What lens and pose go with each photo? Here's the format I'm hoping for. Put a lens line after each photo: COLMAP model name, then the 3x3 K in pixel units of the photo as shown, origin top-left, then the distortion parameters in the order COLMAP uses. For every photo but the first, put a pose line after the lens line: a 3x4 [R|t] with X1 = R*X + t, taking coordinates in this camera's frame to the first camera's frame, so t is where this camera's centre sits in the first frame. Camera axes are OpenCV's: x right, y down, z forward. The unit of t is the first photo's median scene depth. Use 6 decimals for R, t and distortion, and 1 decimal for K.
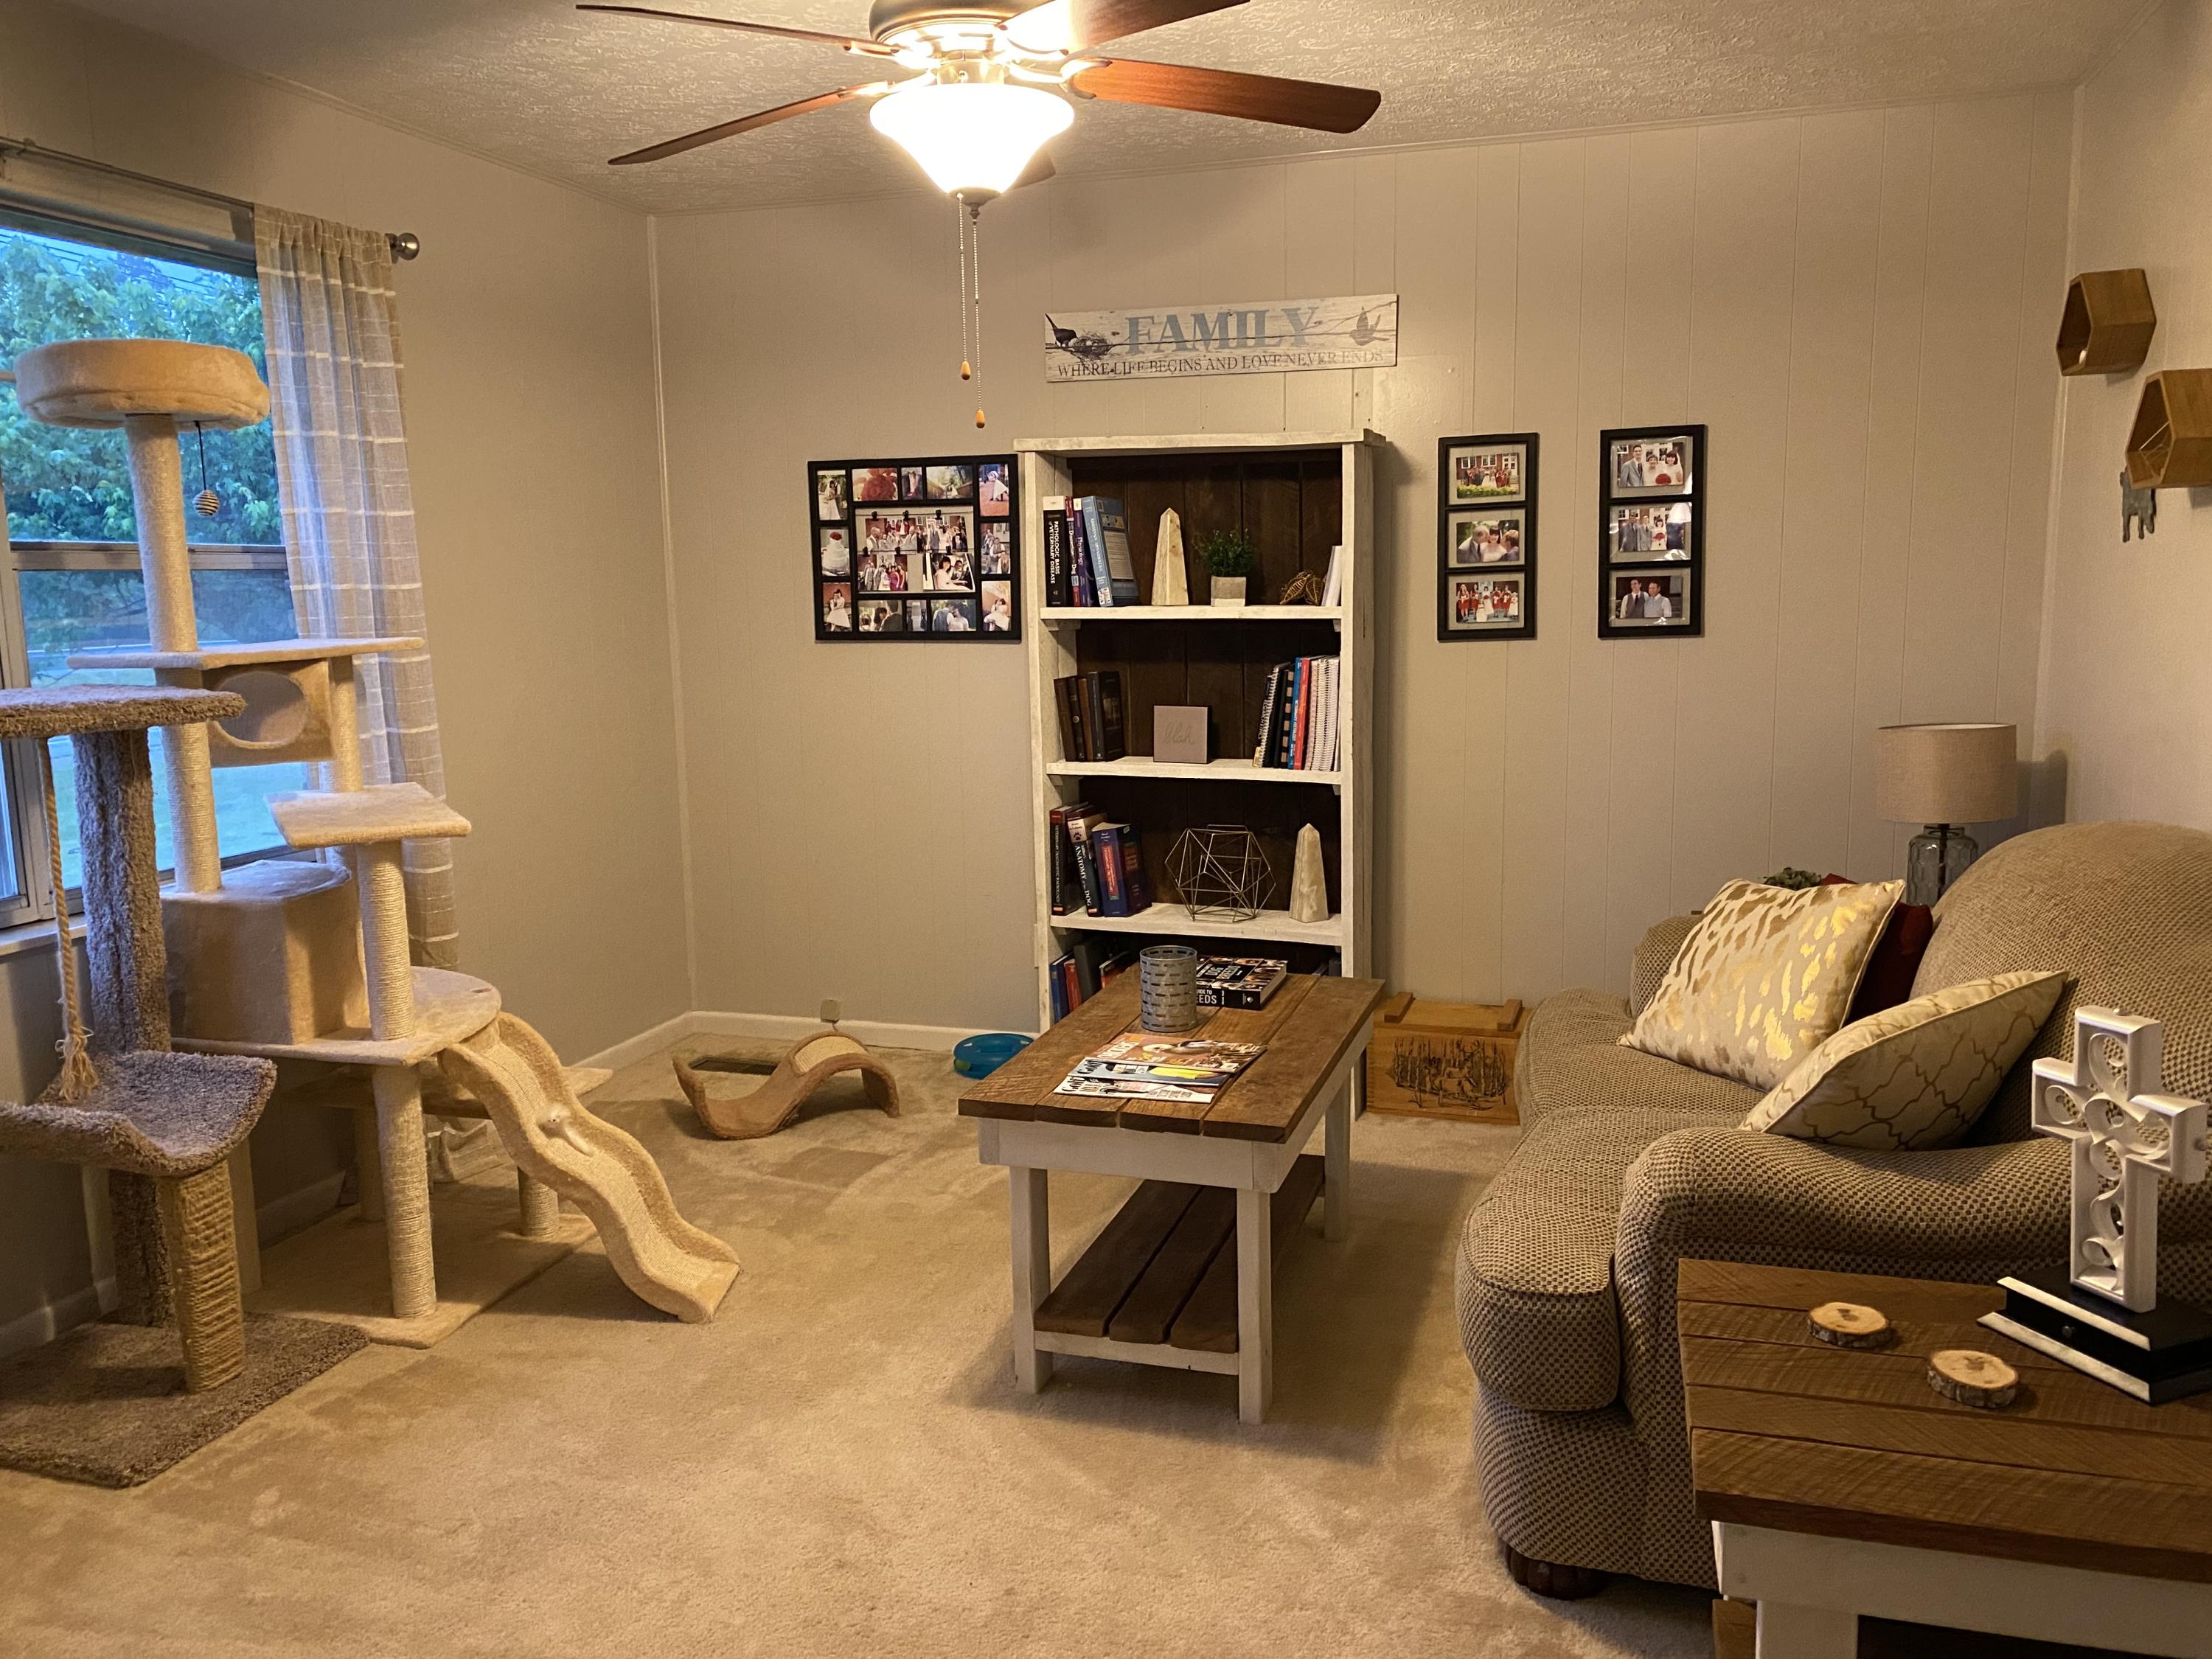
lens RADIAL K [[1675.9, 0, 1106.0], [0, 1675.9, 829.5], [0, 0, 1]] dist [0.120587, -0.307111]
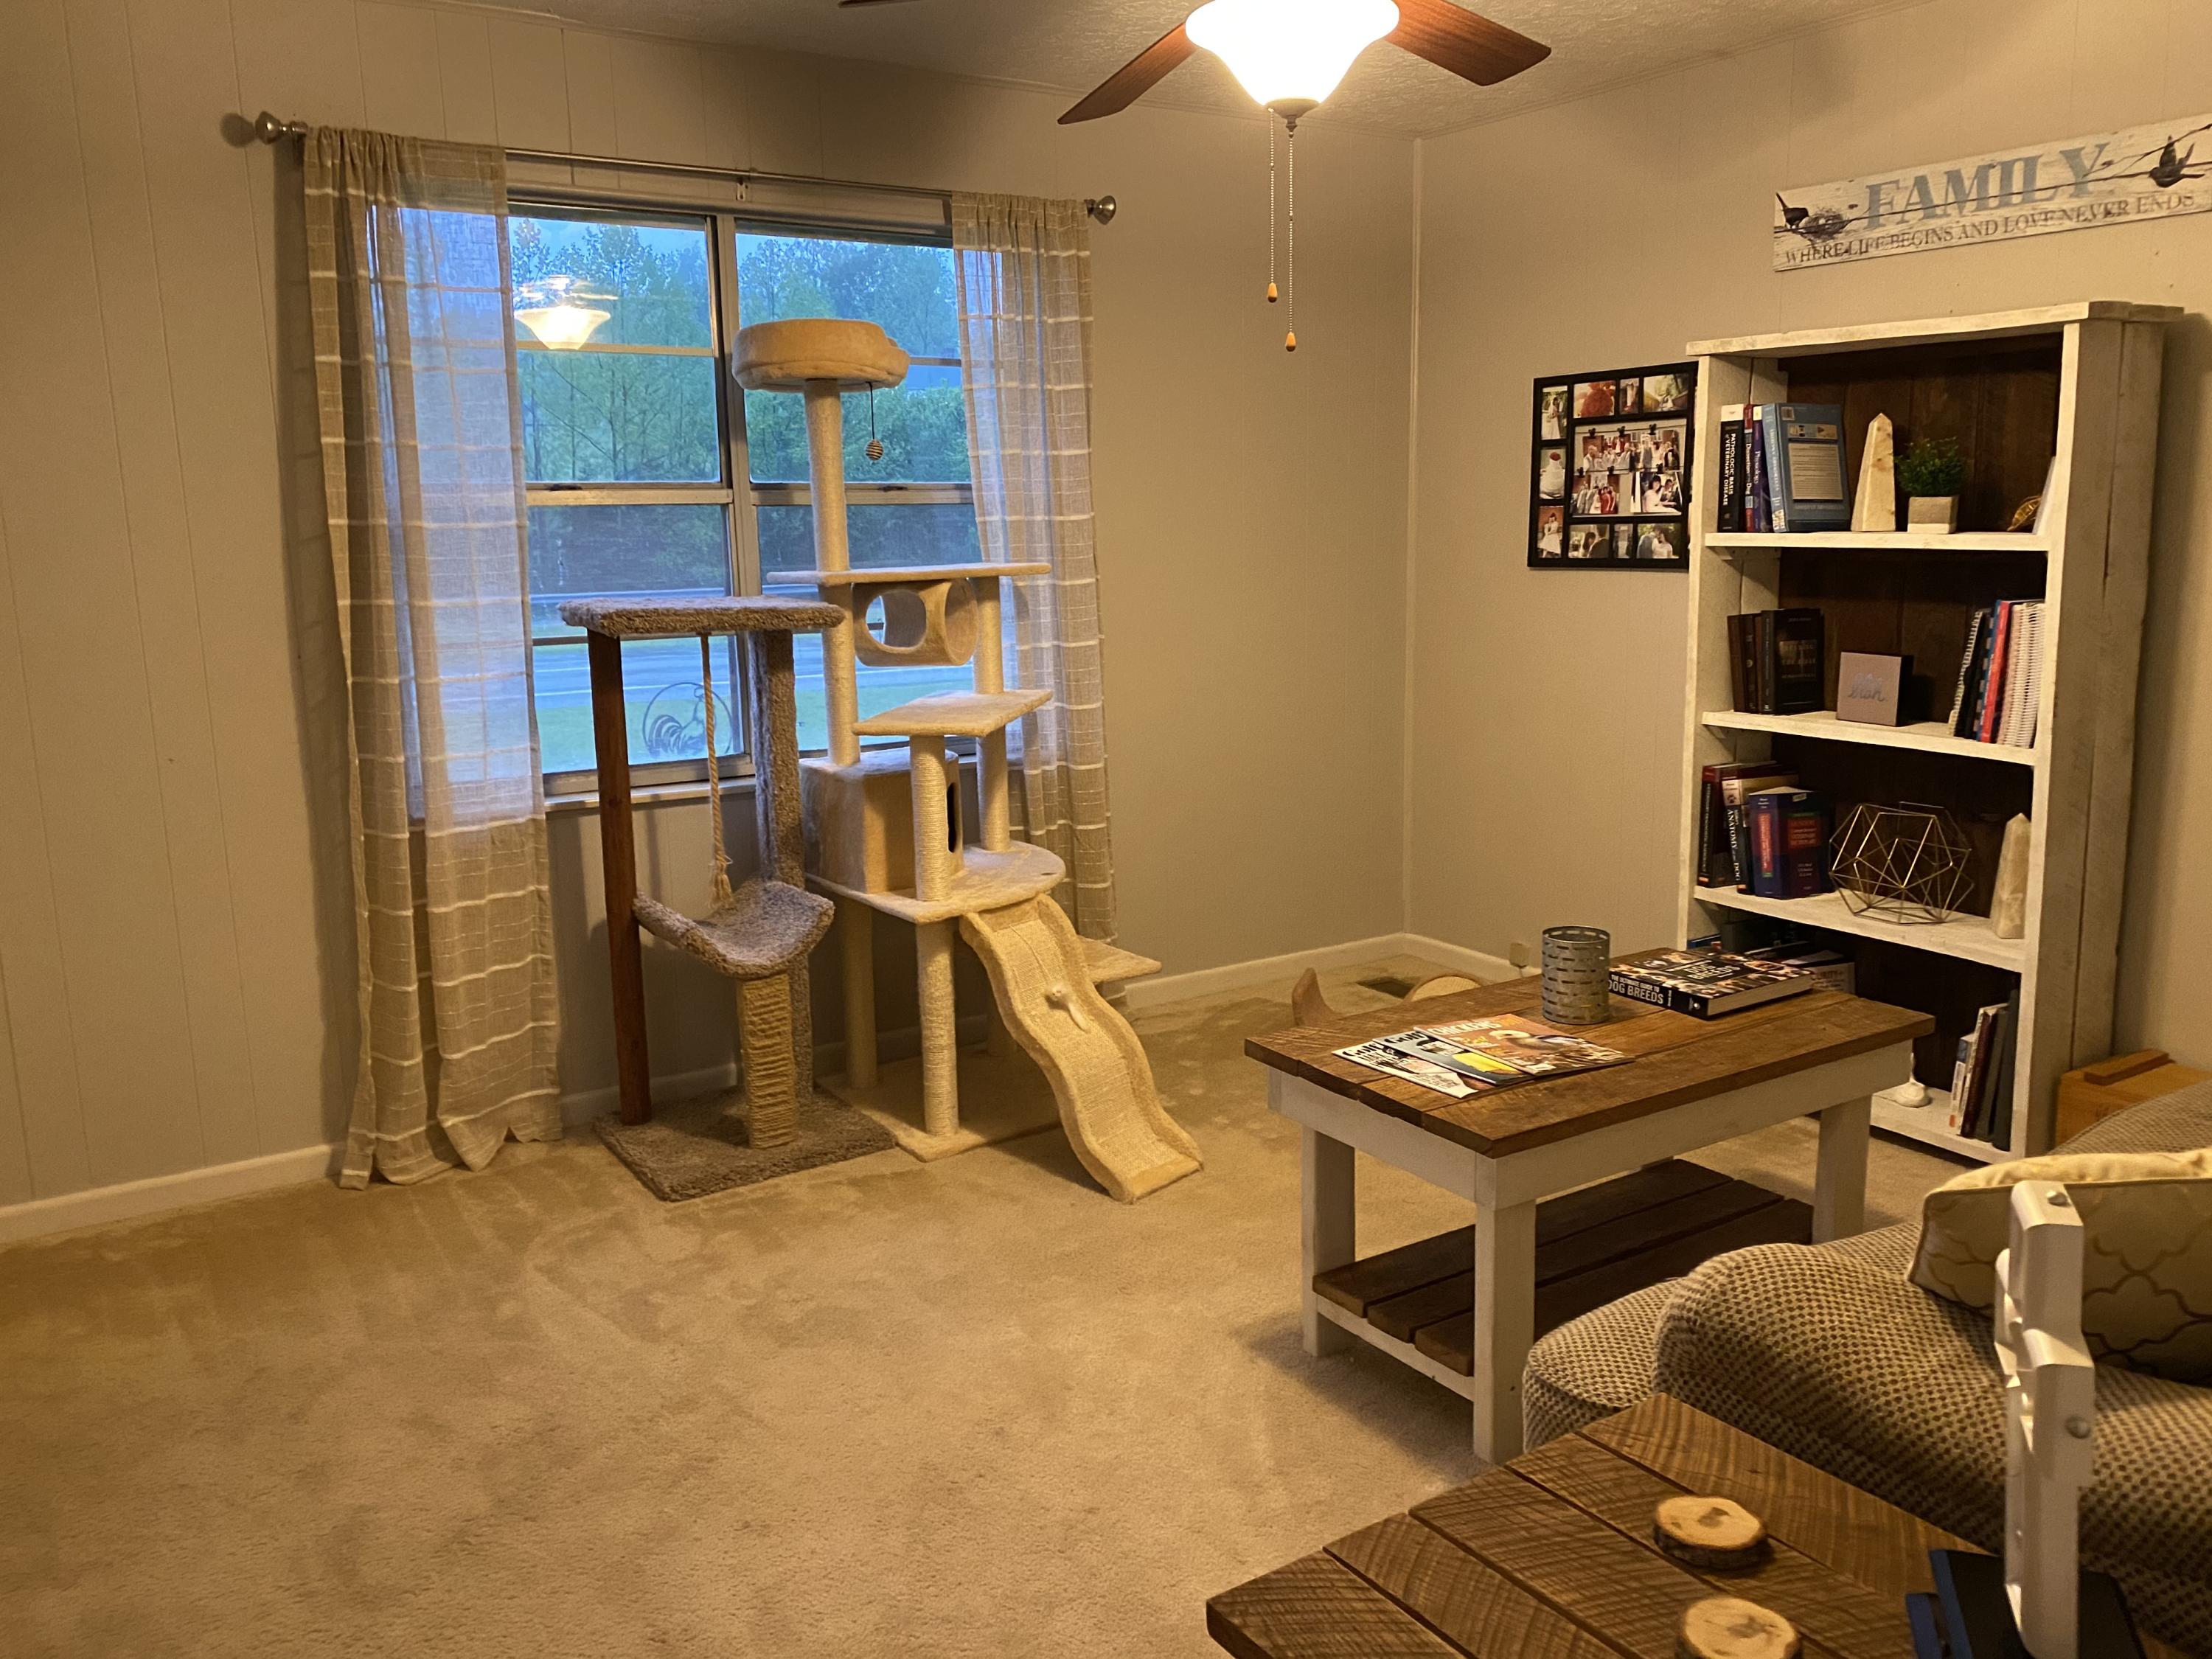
lens RADIAL K [[1713.5, 0, 1106.0], [0, 1713.5, 829.5], [0, 0, 1]] dist [0.000570, -0.044324]
pose [[0.751010, 0.114725, -0.650248, 0.322307], [-0.083911, 0.993388, 0.078353, -0.022814], [0.654937, -0.004281, 0.755671, 0.122207]]
